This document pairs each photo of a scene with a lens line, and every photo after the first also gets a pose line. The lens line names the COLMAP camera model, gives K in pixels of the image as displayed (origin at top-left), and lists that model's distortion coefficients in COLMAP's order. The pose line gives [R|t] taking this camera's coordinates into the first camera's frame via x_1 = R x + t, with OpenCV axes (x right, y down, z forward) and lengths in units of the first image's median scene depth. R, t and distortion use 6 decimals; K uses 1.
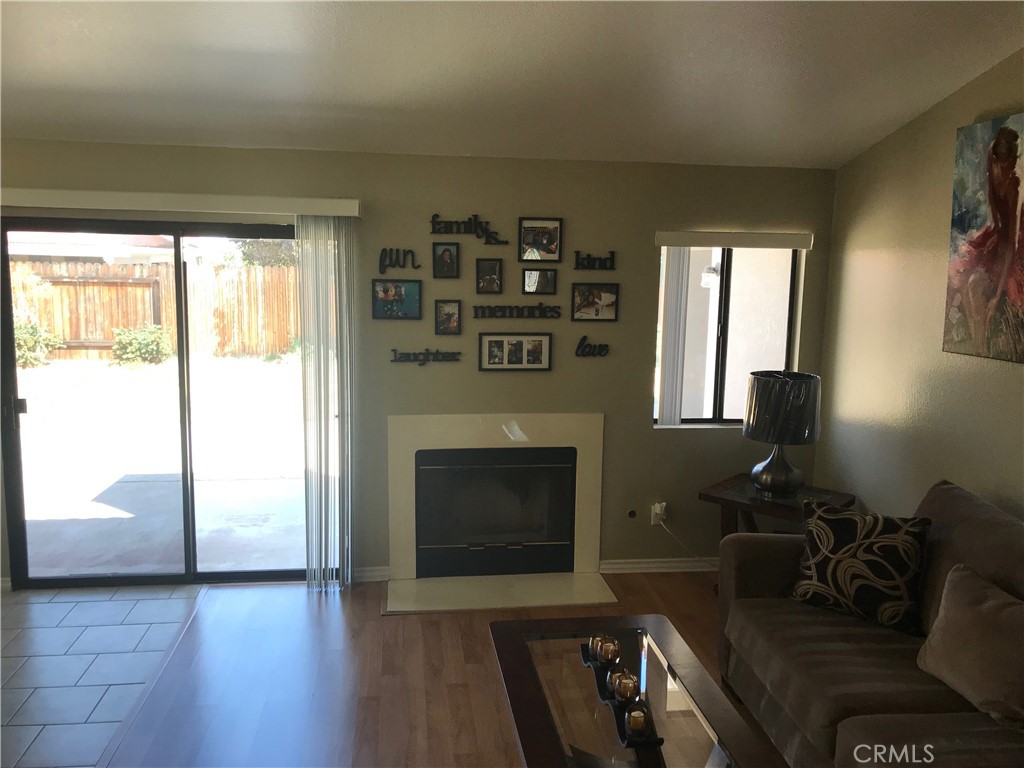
lens RADIAL K [[854.5, 0, 512.0], [0, 854.5, 379.4], [0, 0, 1]] dist [0.055810, -0.055802]
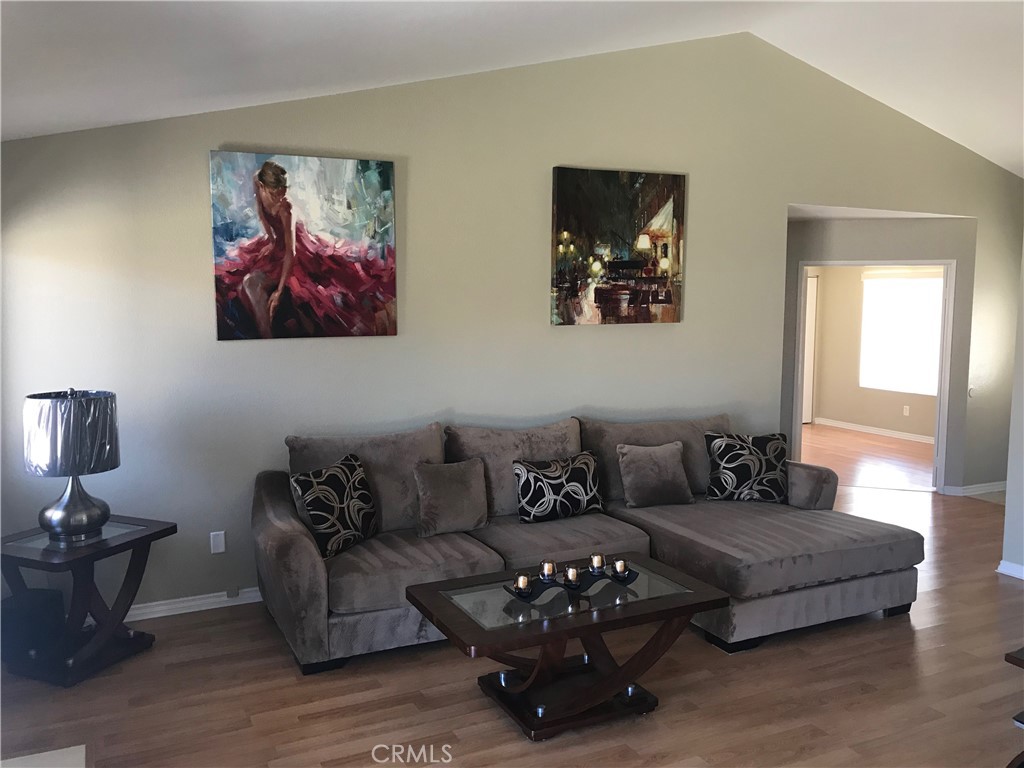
lens RADIAL K [[854.5, 0, 512.0], [0, 854.5, 379.4], [0, 0, 1]] dist [0.055810, -0.055802]
pose [[-0.334396, -0.116858, 0.935160, -0.789159], [0.127505, 0.977549, 0.167748, -0.136248], [-0.933768, 0.175332, -0.311989, 1.086839]]
